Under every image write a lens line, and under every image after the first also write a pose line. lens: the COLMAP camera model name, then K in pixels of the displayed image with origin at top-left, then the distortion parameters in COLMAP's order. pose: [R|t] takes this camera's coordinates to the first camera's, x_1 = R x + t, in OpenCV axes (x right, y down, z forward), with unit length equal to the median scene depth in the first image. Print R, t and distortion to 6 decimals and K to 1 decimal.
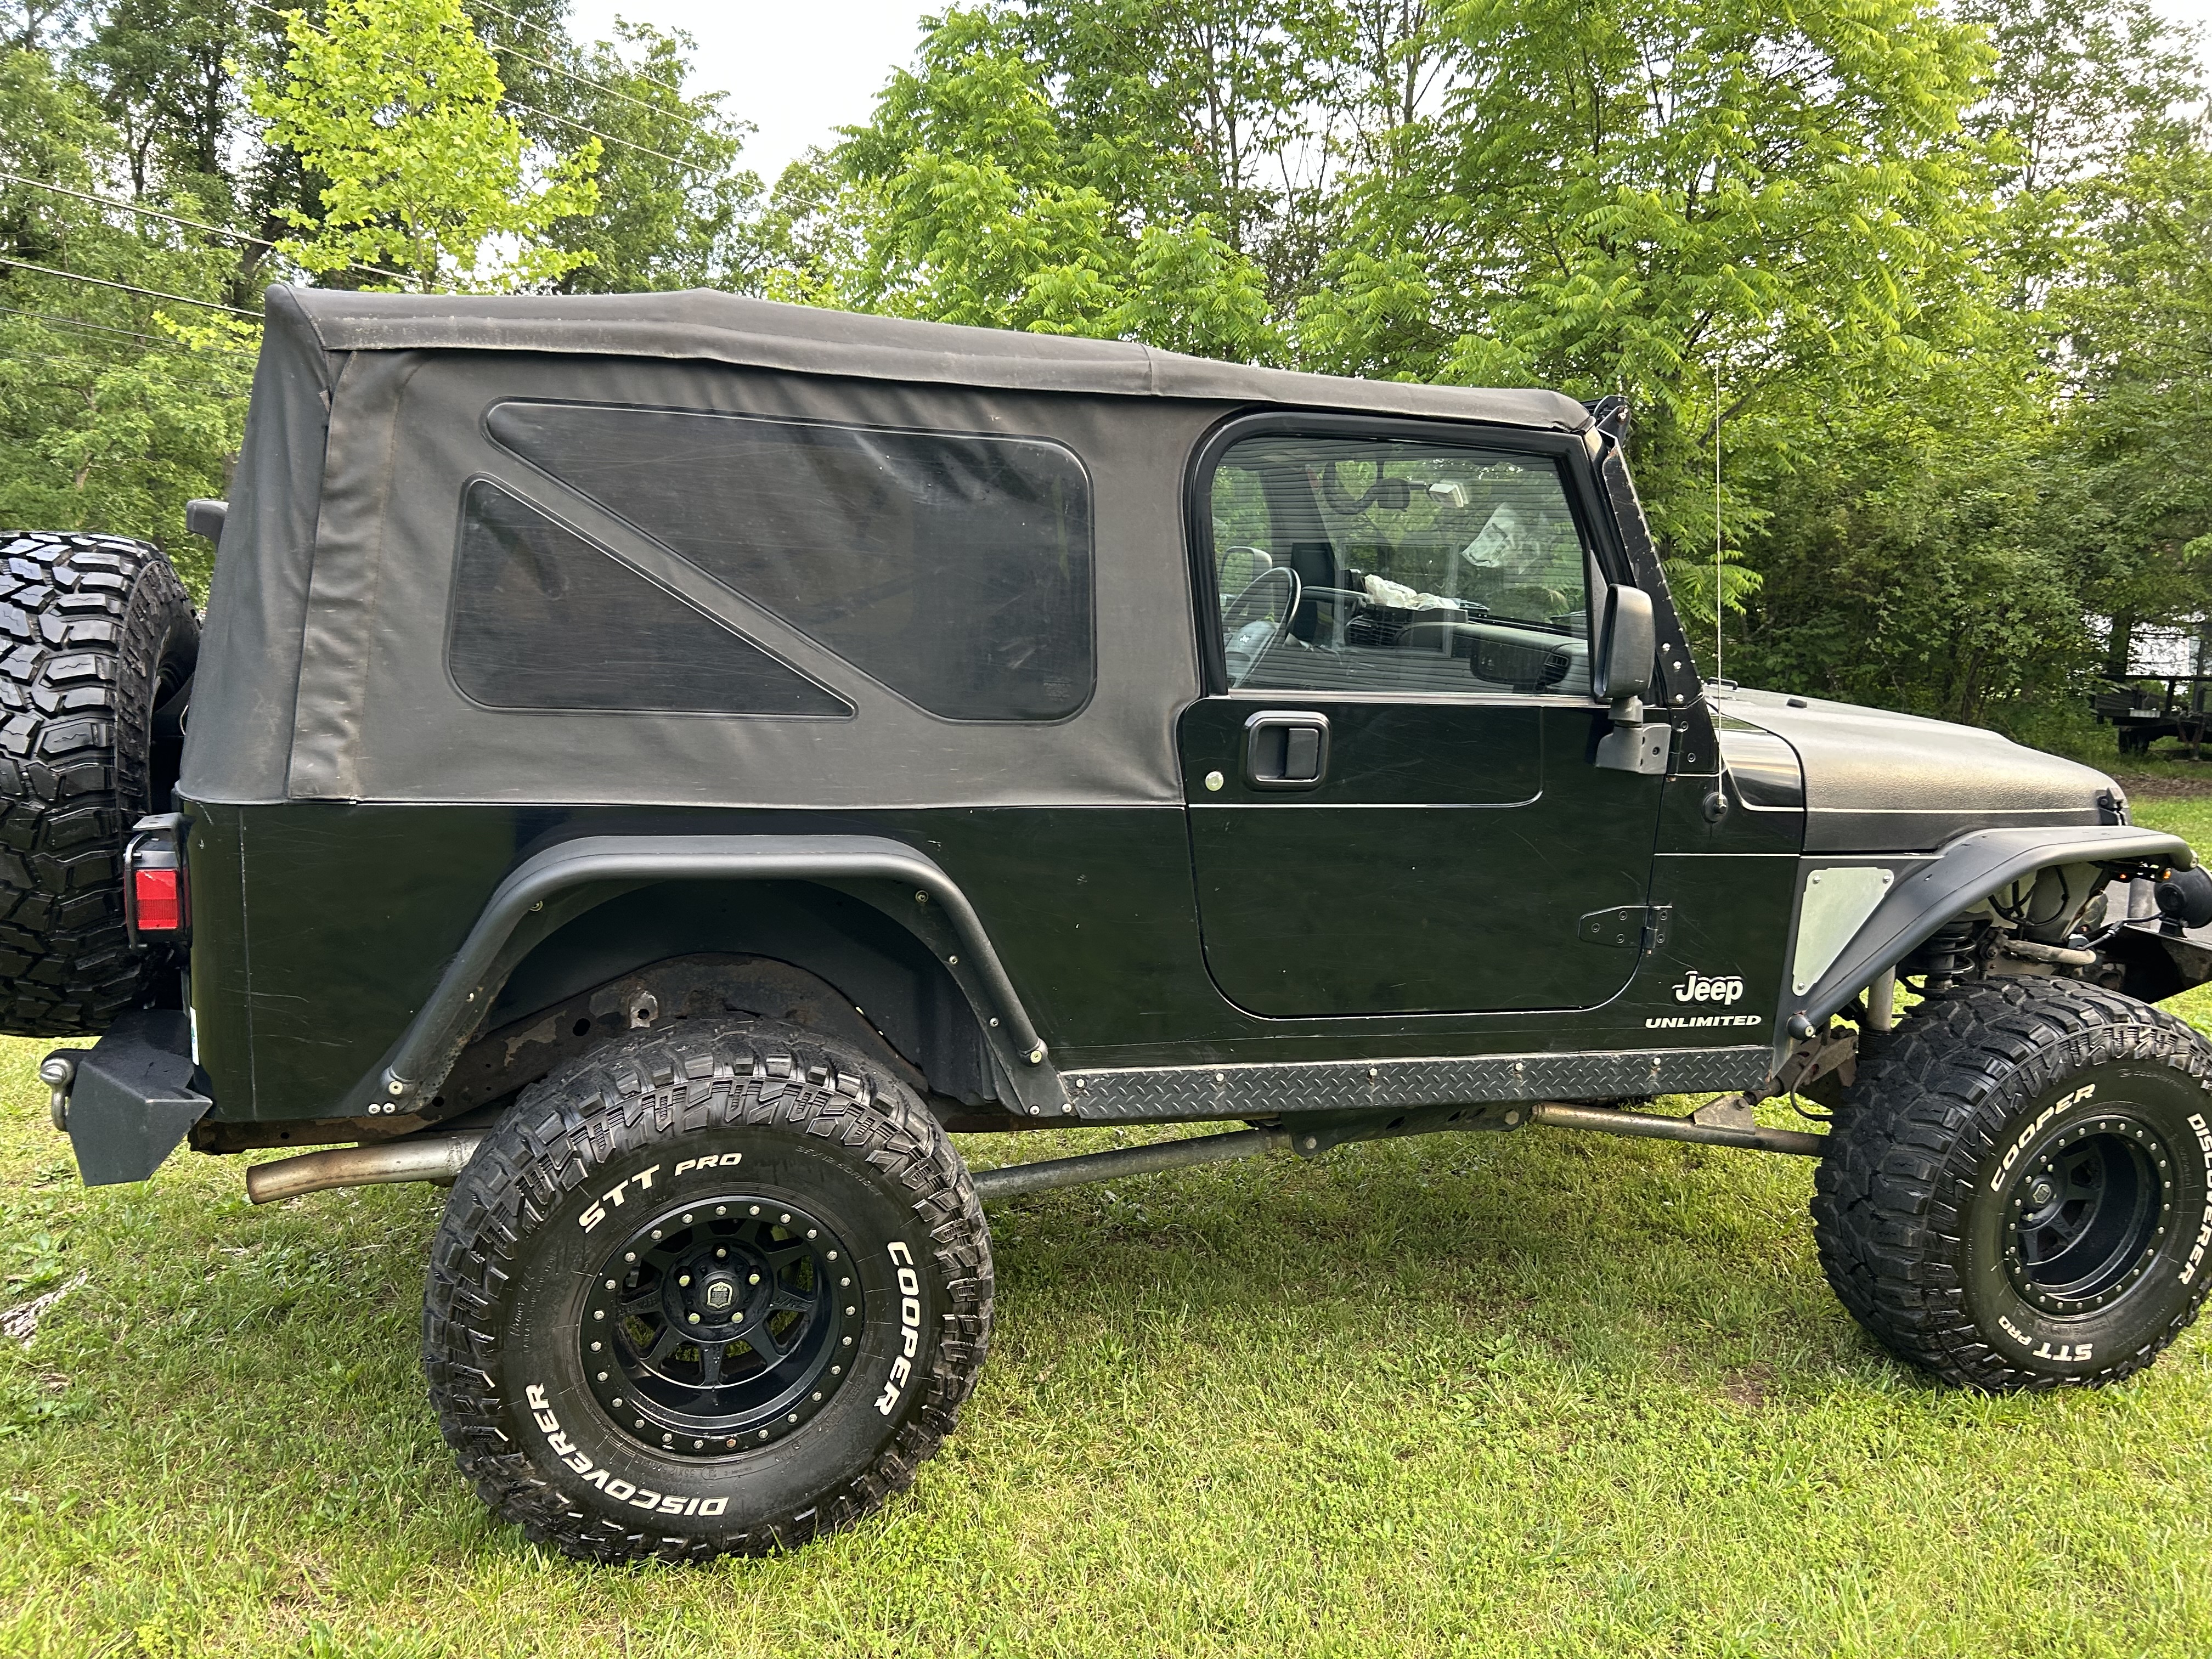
lens RADIAL K [[1678.7, 0, 1107.0], [0, 1678.7, 834.6], [0, 0, 1]] dist [0.029753, -0.036321]
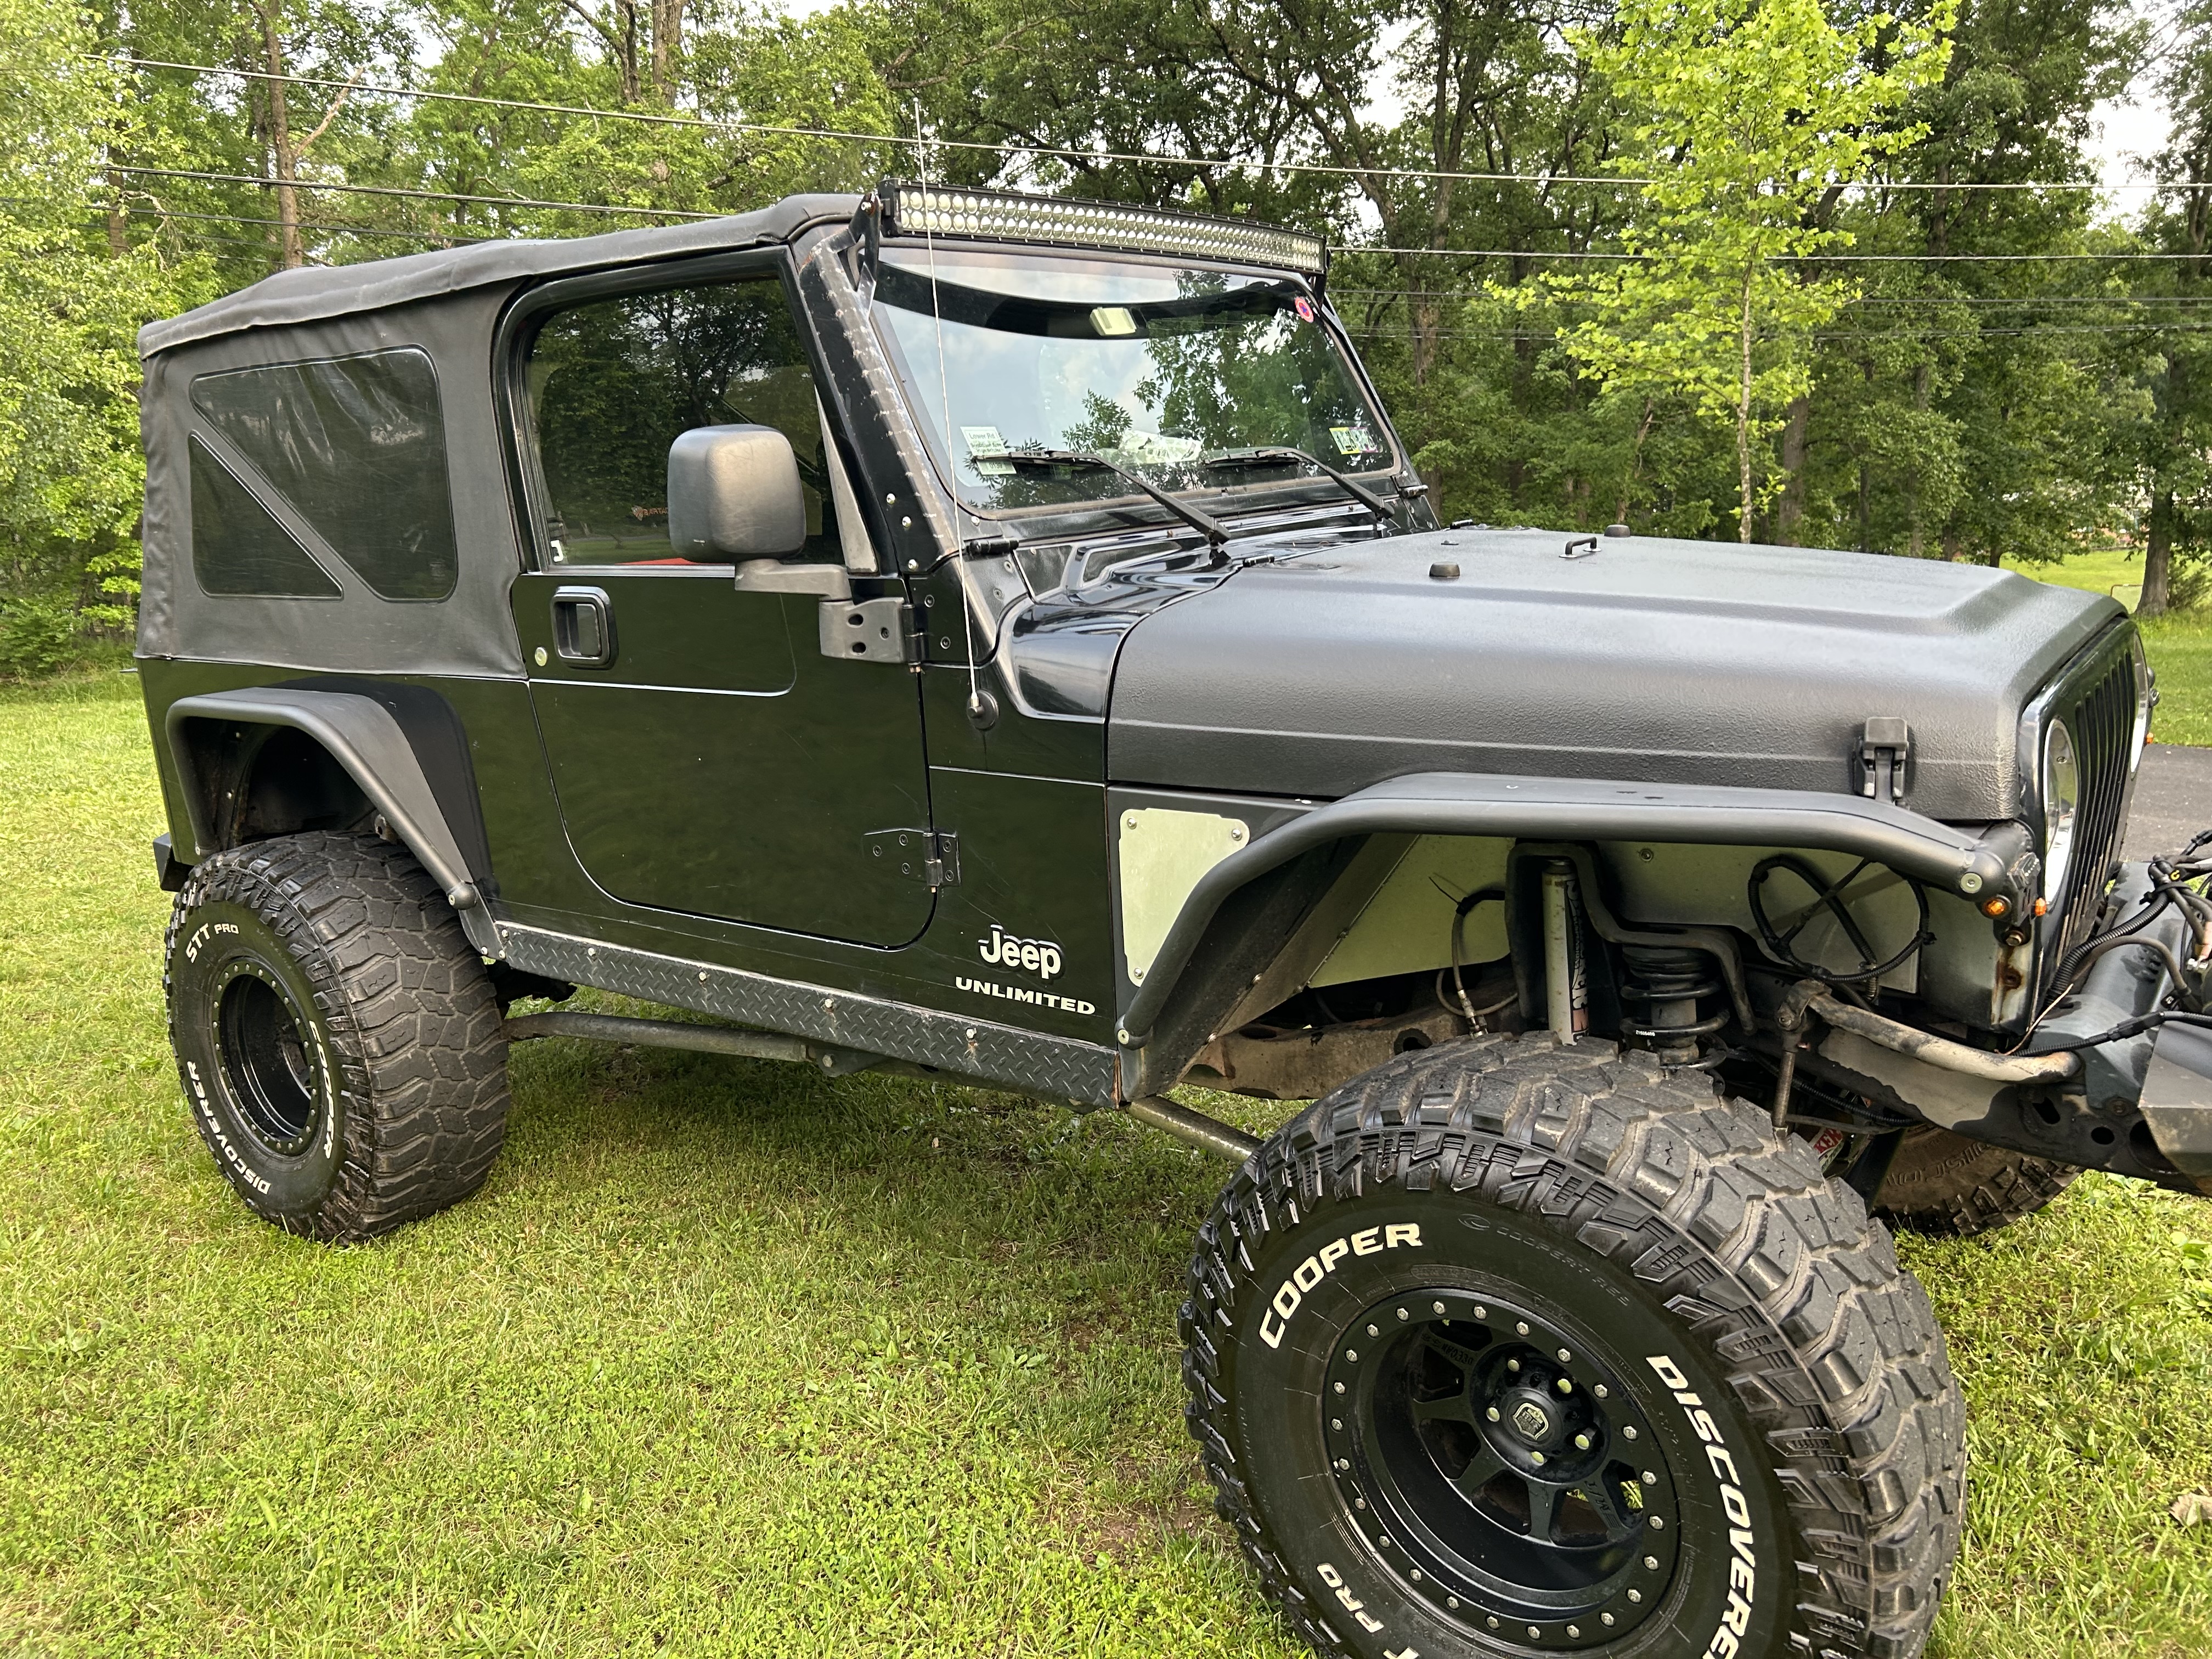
lens RADIAL K [[1678.7, 0, 1109.2], [0, 1678.7, 826.0], [0, 0, 1]] dist [0.029753, -0.036321]
pose [[0.597458, 0.093481, -0.796433, 0.984472], [-0.058416, 0.995617, 0.073038, -0.022046], [0.799769, 0.002888, 0.600301, 0.588228]]
